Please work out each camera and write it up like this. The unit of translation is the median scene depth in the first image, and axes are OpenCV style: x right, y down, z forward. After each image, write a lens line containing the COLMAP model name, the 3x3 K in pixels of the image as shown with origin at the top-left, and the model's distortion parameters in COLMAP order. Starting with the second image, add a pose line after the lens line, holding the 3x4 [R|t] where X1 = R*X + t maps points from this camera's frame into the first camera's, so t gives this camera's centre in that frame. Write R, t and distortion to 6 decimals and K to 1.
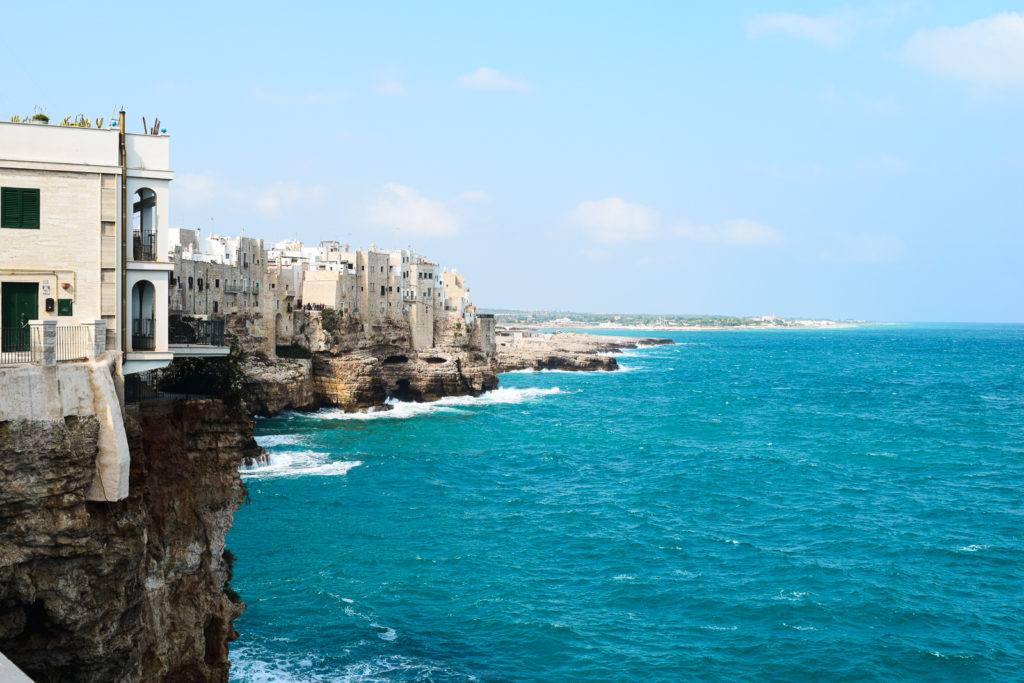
lens RADIAL K [[1183.5, 0, 512.5], [0, 1183.5, 342.8], [0, 0, 1]] dist [-0.030483, 0.000000]
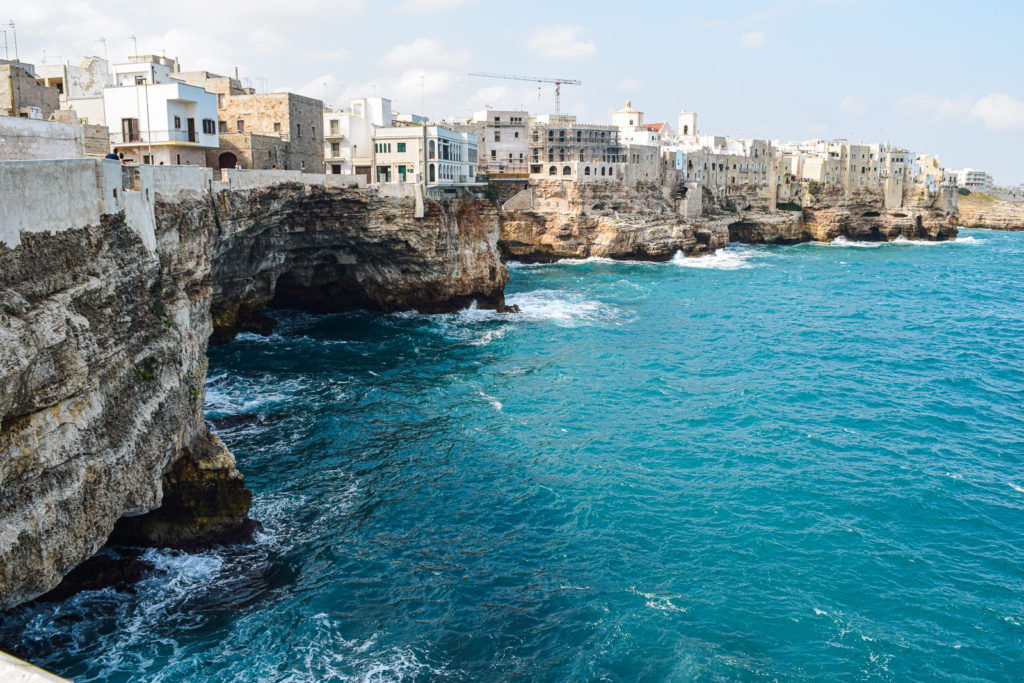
lens RADIAL K [[819.3, 0, 511.0], [0, 819.3, 341.8], [0, 0, 1]] dist [-0.078175, 0.001723]
pose [[0.757948, 0.109135, -0.643120, 0.272464], [-0.006829, 0.987179, 0.159471, 0.015666], [0.652279, -0.116479, 0.748976, -0.151338]]
